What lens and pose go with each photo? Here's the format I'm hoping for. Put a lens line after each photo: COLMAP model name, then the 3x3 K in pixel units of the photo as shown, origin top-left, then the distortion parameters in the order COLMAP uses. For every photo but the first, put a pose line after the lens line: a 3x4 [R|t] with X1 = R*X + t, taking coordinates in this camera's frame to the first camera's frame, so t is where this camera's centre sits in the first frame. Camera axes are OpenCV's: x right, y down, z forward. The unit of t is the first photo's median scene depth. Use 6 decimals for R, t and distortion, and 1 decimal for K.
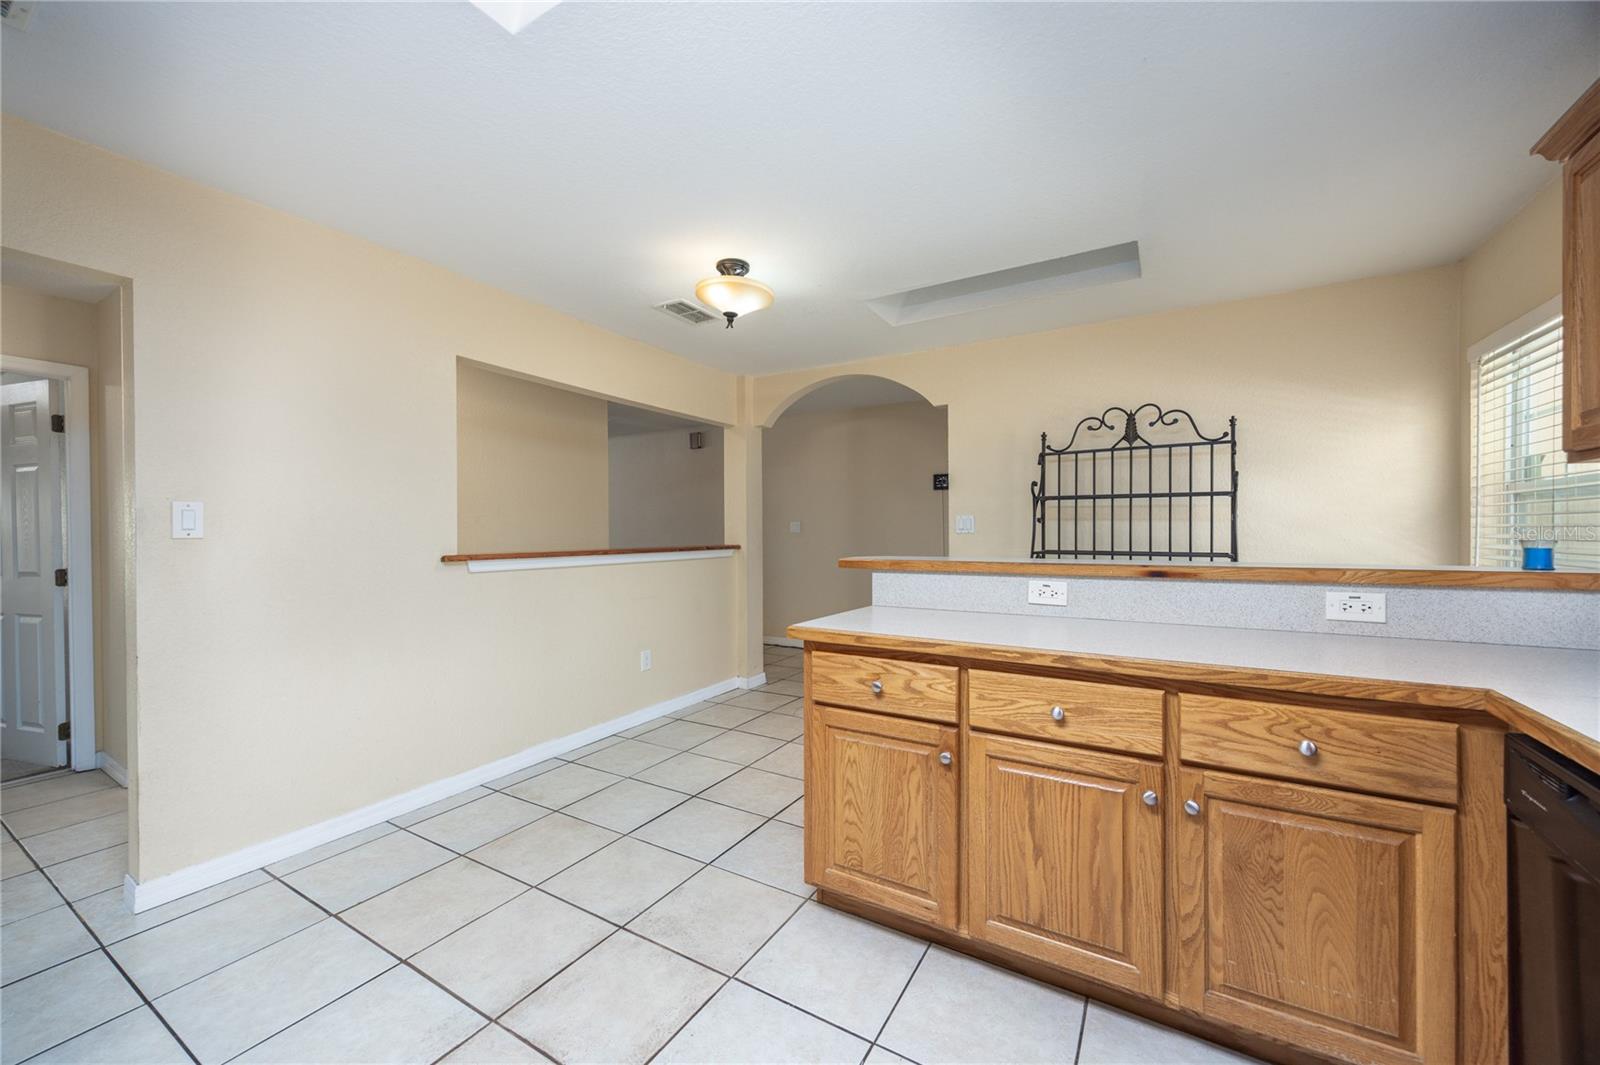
lens RADIAL K [[615.3, 0, 797.0], [0, 615.3, 529.7], [0, 0, 1]] dist [-0.002638, 0.000695]
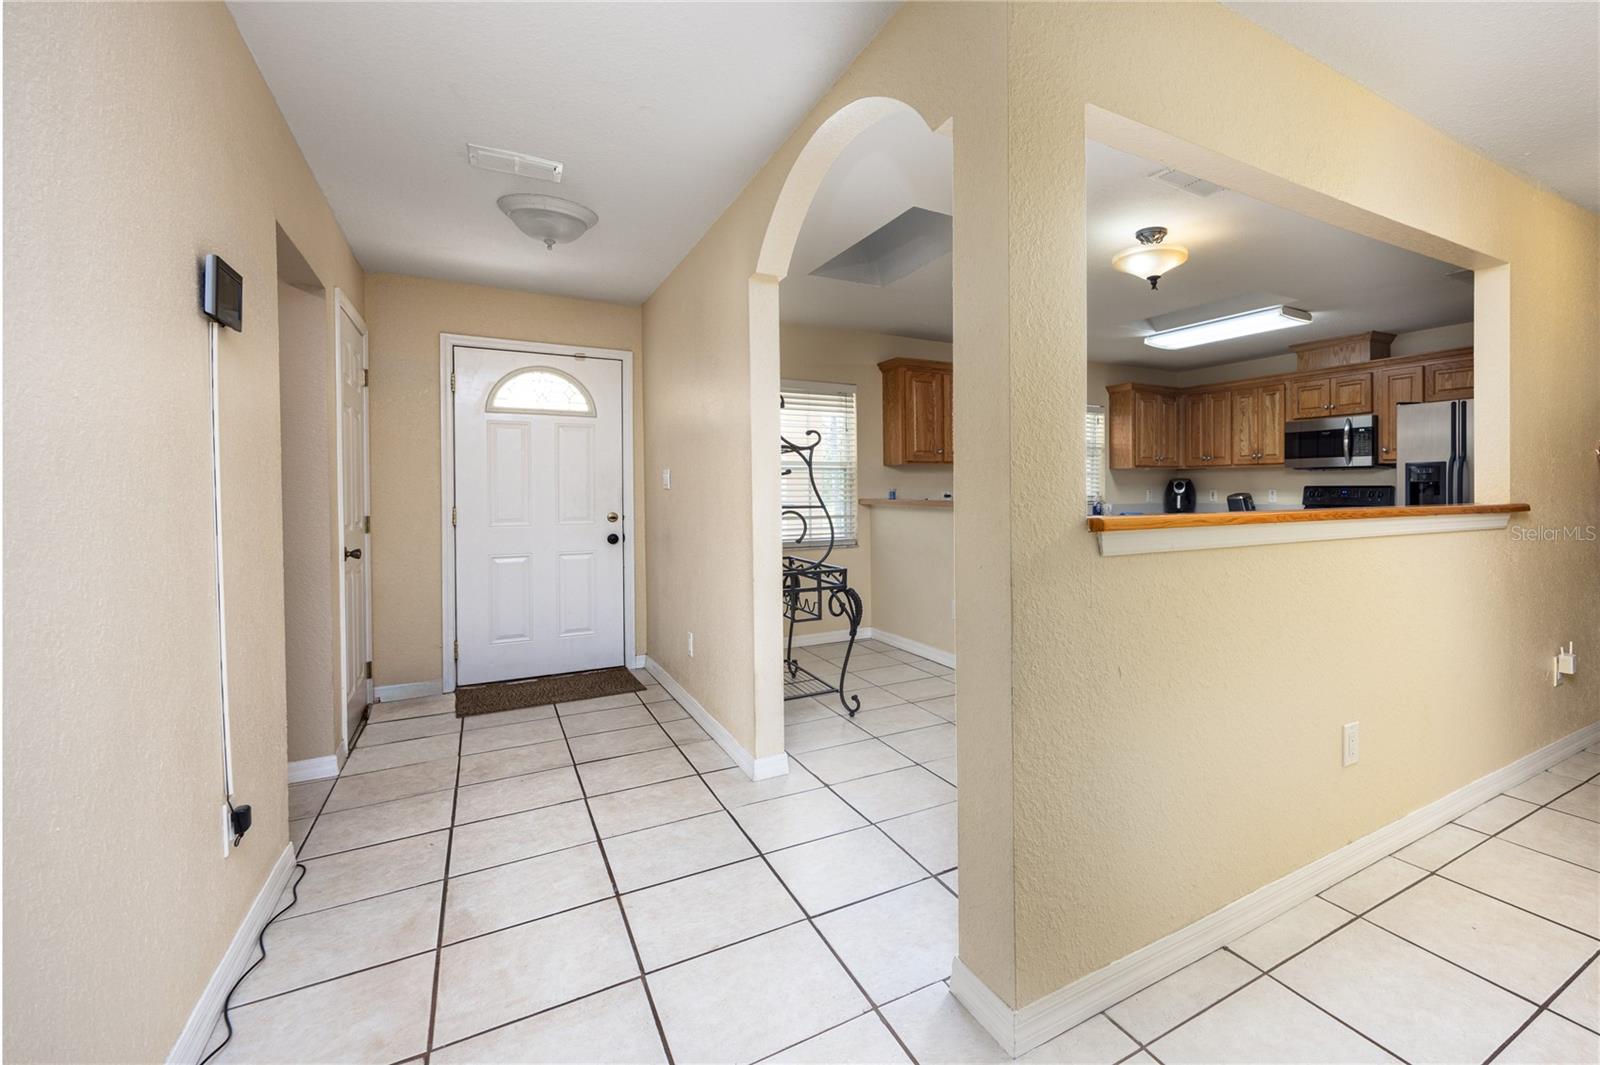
lens RADIAL K [[732.1, 0, 962.4], [0, 732.1, 500.3], [0, 0, 1]] dist [-0.008028, -0.000023]
pose [[-0.895627, 0.004081, 0.444786, -0.504005], [0.010211, 0.999883, 0.011387, 0.026320], [-0.444688, 0.014741, -0.895564, 3.103034]]
